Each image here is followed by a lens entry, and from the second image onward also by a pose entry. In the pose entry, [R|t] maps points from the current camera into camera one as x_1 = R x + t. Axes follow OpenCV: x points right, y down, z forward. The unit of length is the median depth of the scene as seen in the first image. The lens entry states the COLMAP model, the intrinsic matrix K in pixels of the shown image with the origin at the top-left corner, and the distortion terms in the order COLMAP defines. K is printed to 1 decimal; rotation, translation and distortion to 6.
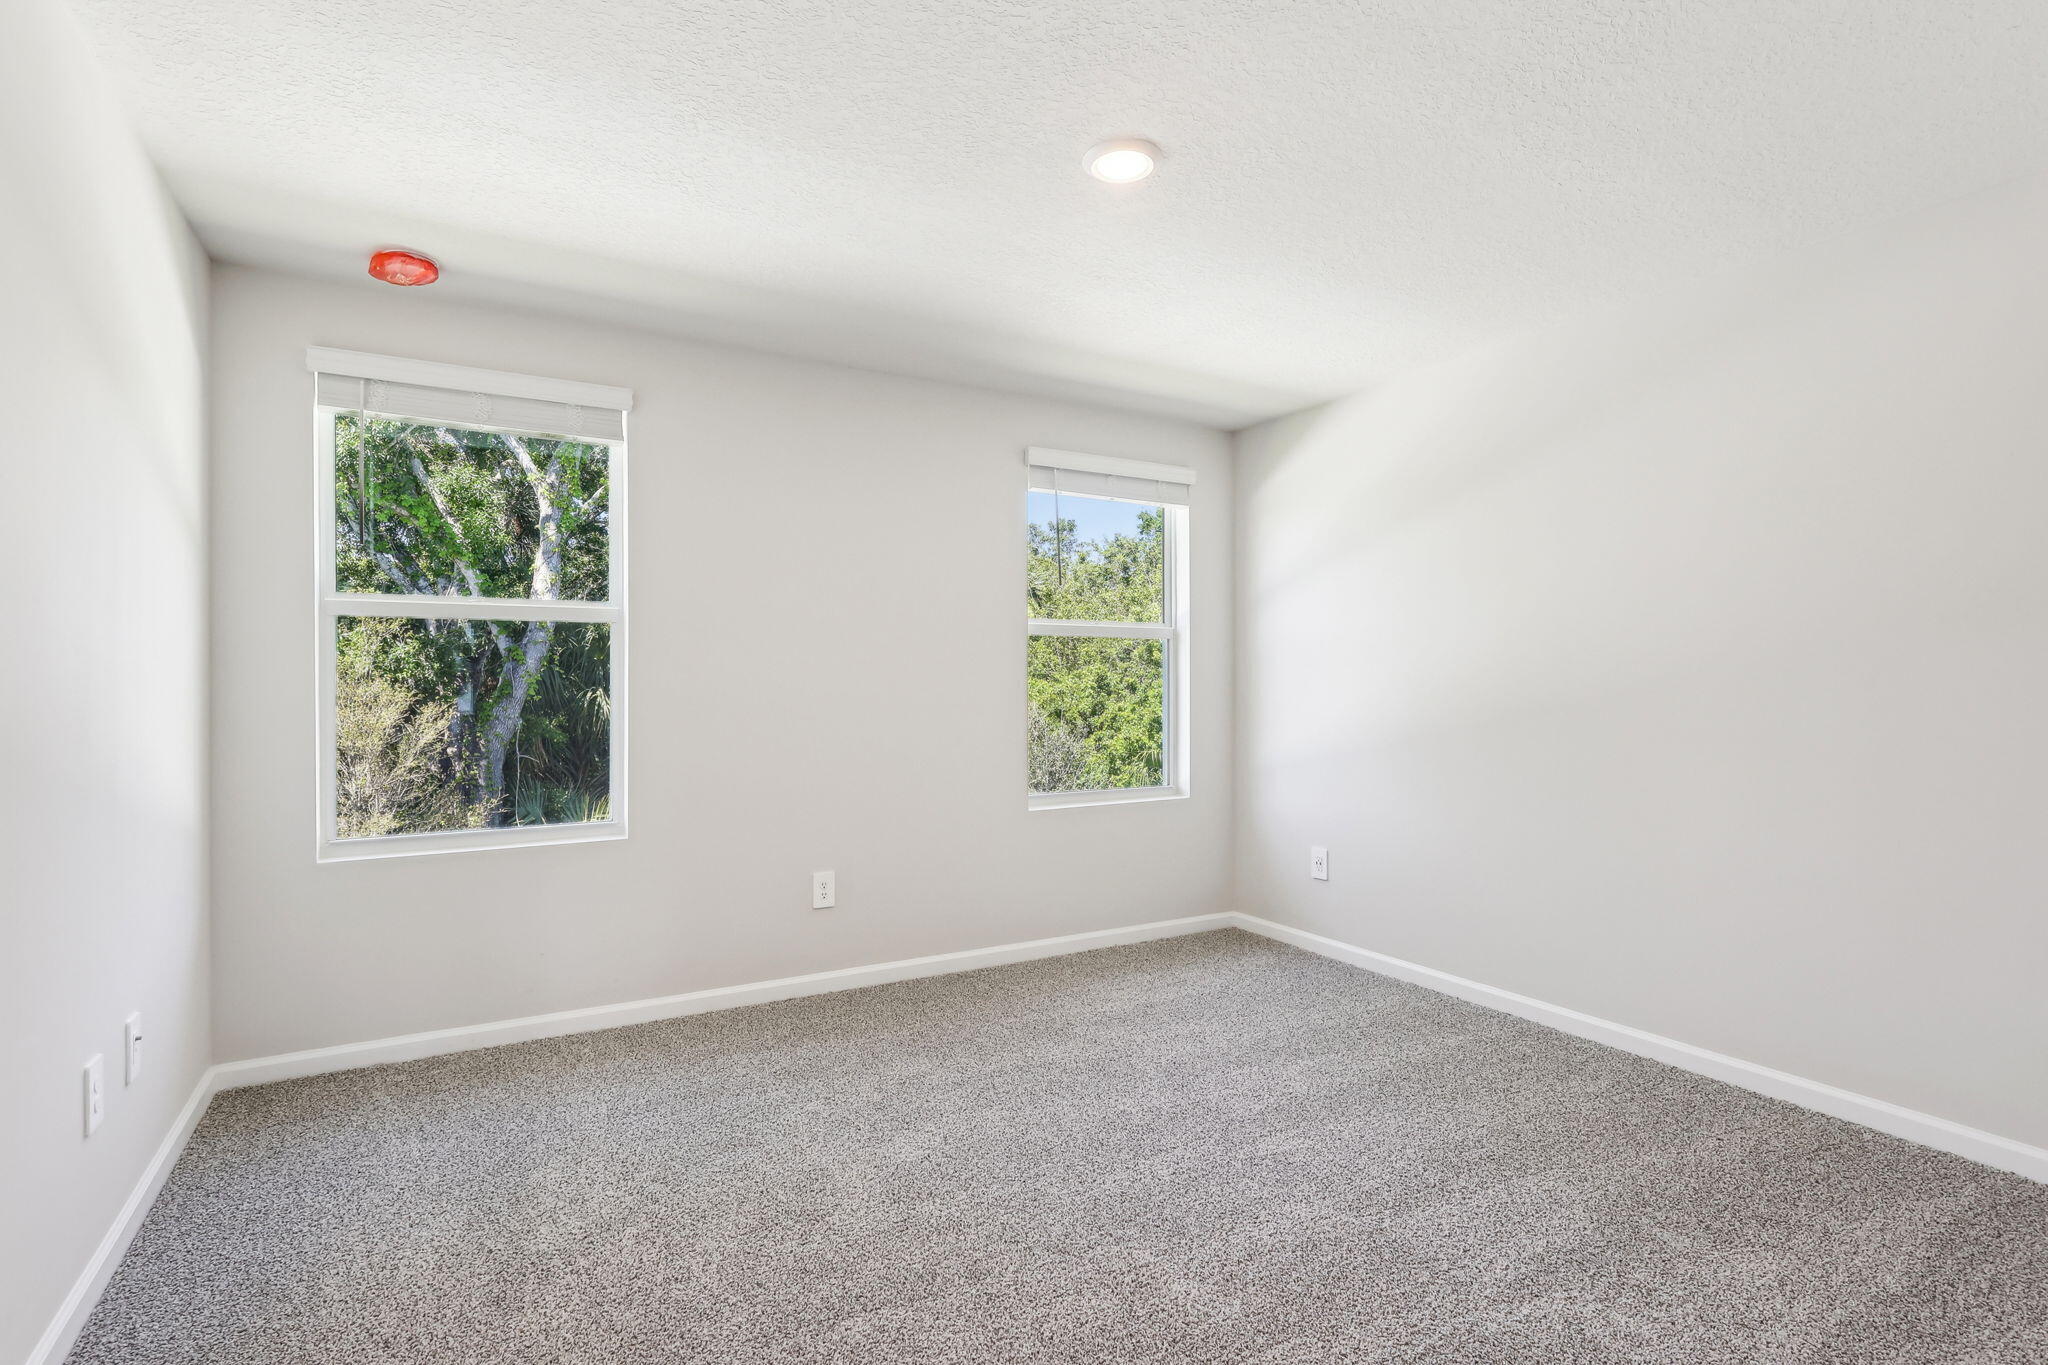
lens RADIAL K [[983.9, 0, 1102.1], [0, 983.9, 688.0], [0, 0, 1]] dist [-0.000737, 0.001883]
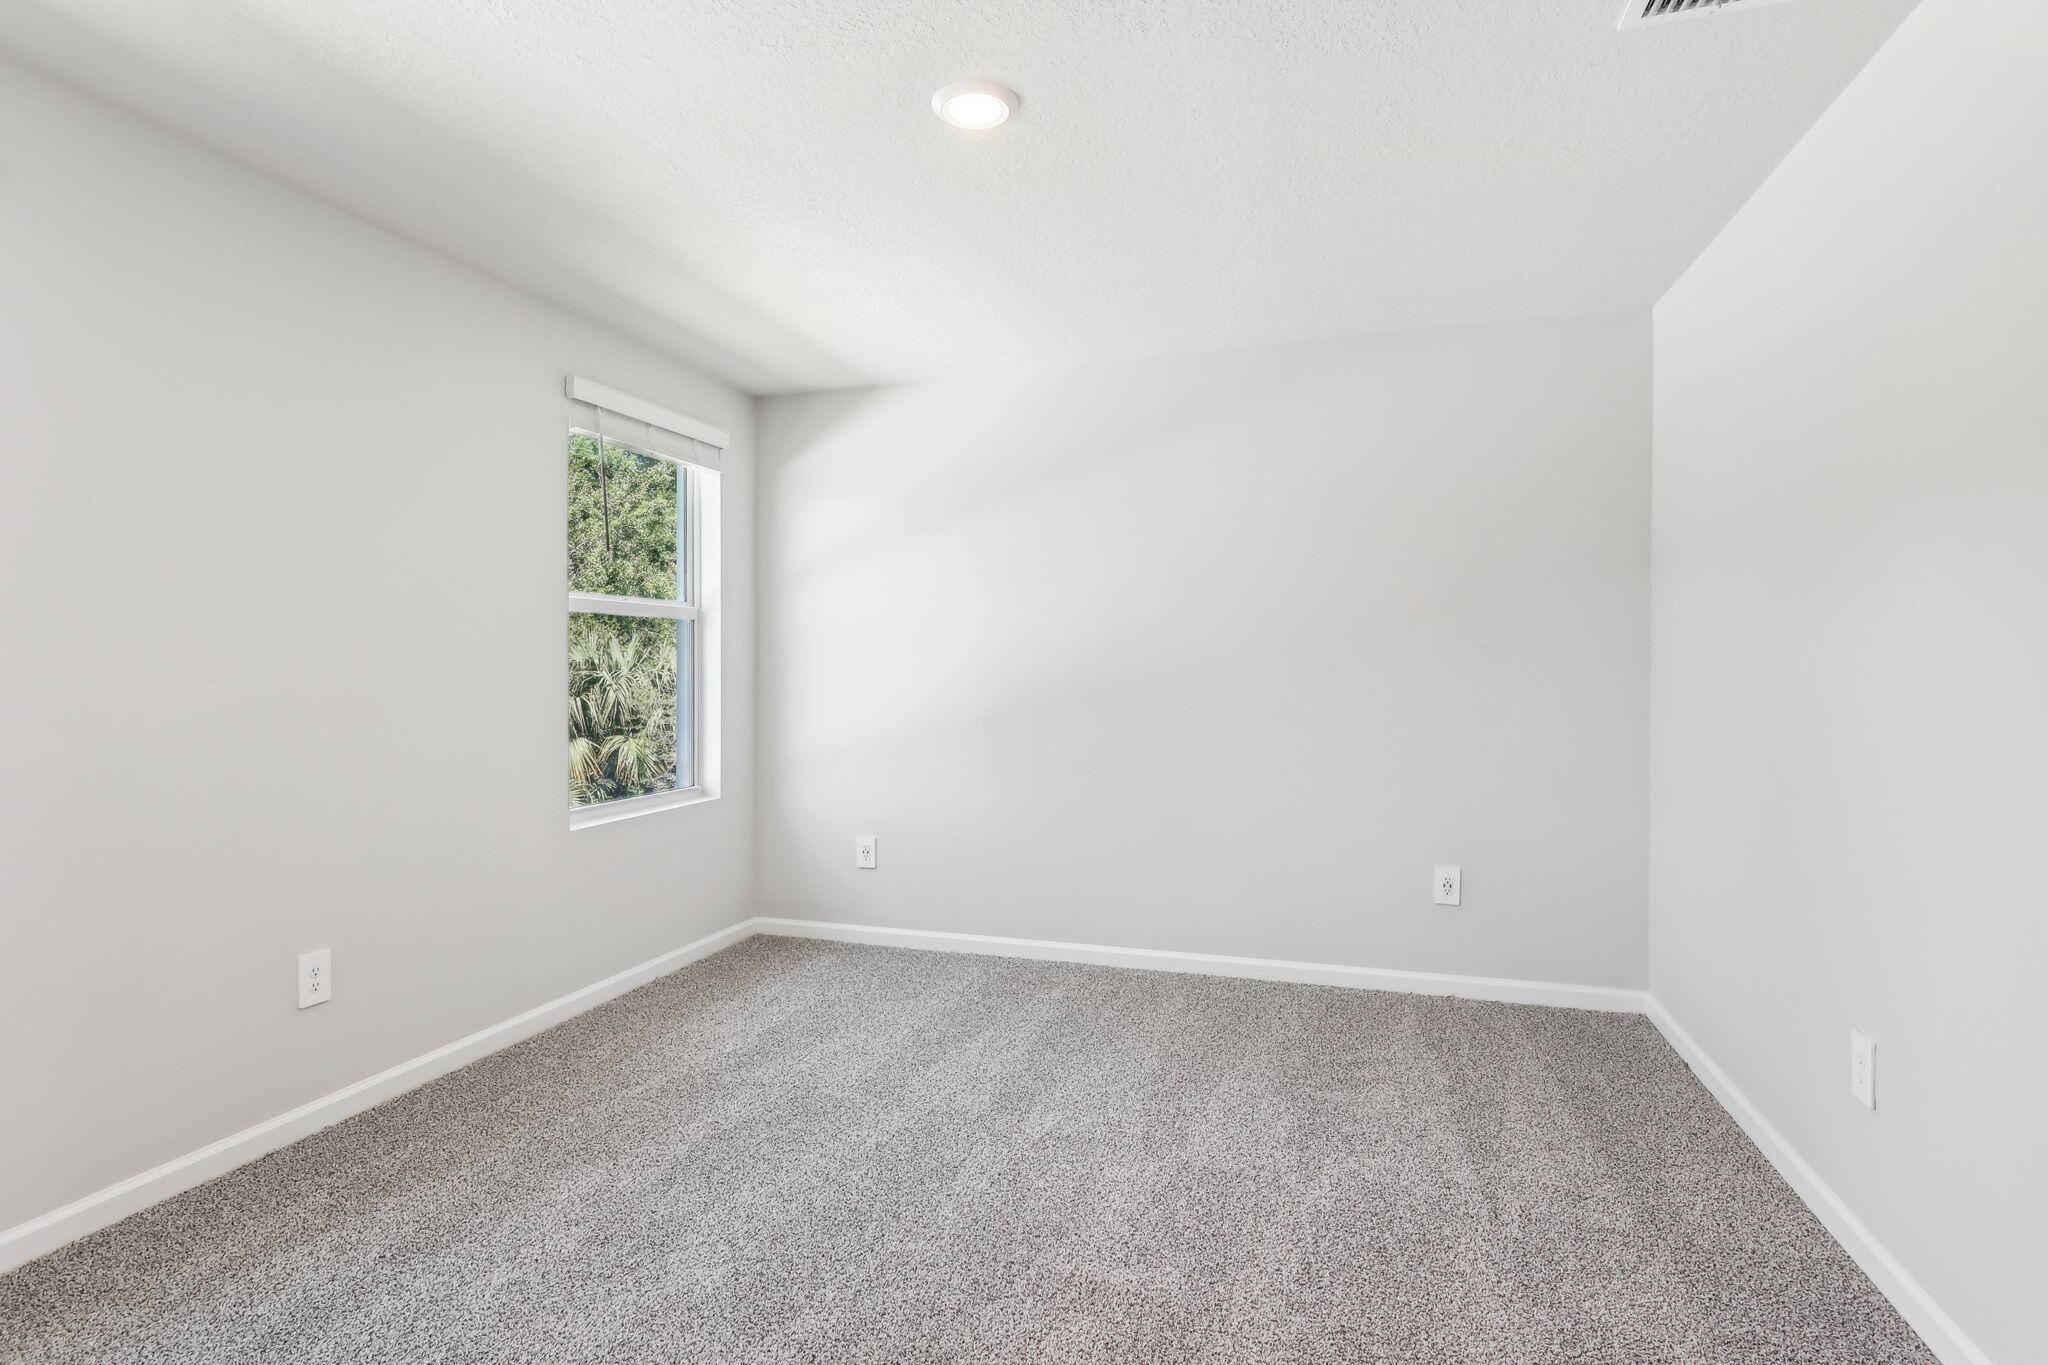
lens RADIAL K [[983.9, 0, 1035.1], [0, 983.9, 678.7], [0, 0, 1]] dist [-0.000737, 0.001883]
pose [[0.759221, -0.010171, 0.650754, -0.337182], [0.007368, 0.999948, 0.007034, -0.001704], [-0.650792, -0.000546, 0.759256, 0.163182]]
